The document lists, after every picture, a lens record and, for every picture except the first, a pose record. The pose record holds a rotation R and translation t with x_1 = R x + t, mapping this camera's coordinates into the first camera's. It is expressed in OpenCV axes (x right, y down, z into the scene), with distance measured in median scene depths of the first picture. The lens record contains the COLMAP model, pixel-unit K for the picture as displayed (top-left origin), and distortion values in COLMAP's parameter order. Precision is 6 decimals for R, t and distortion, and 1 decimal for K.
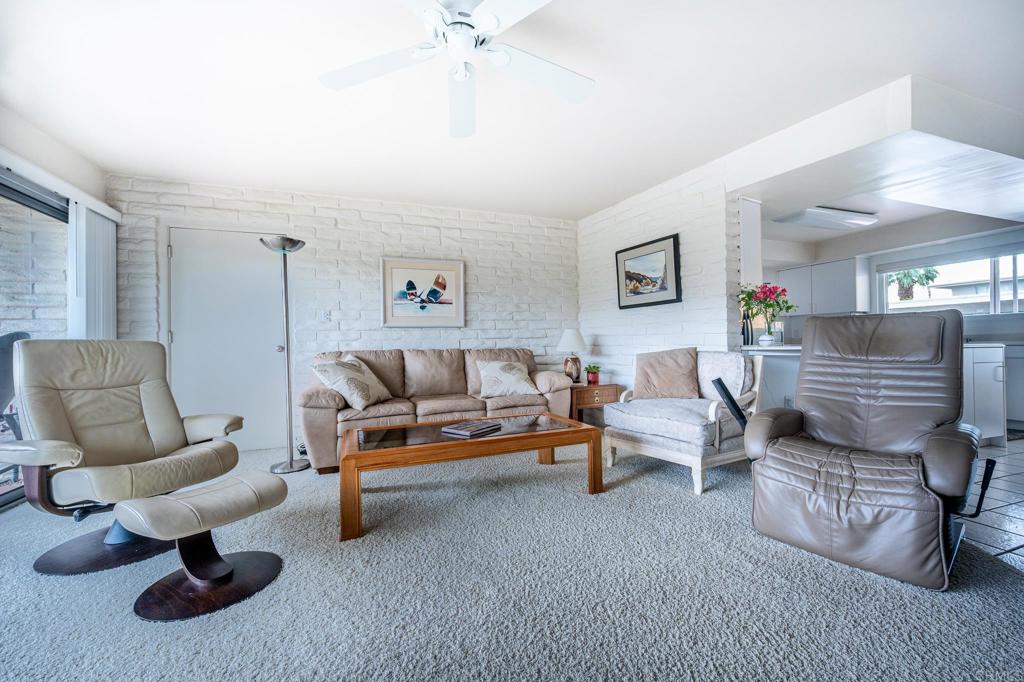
lens RADIAL K [[401.0, 0, 510.3], [0, 401.0, 340.7], [0, 0, 1]] dist [0.003175, -0.000111]
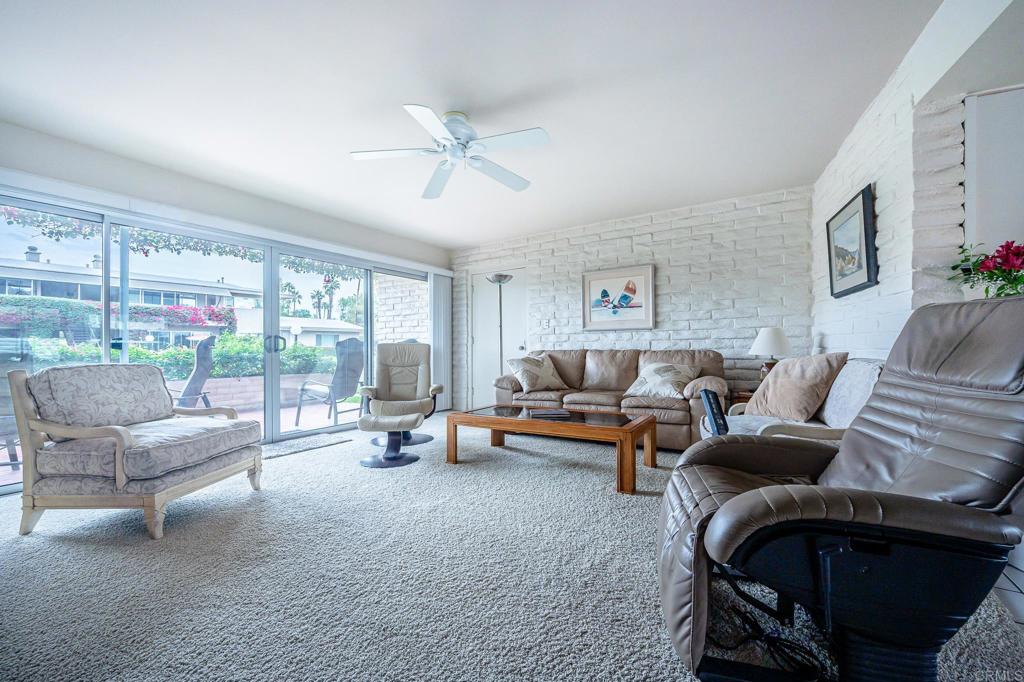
lens RADIAL K [[401.0, 0, 509.7], [0, 401.0, 342.5], [0, 0, 1]] dist [0.003175, -0.000111]
pose [[0.610211, -0.000647, -0.792238, 0.496365], [0.007185, 0.999963, 0.004718, -0.006037], [0.792206, -0.008572, 0.610193, 0.086046]]
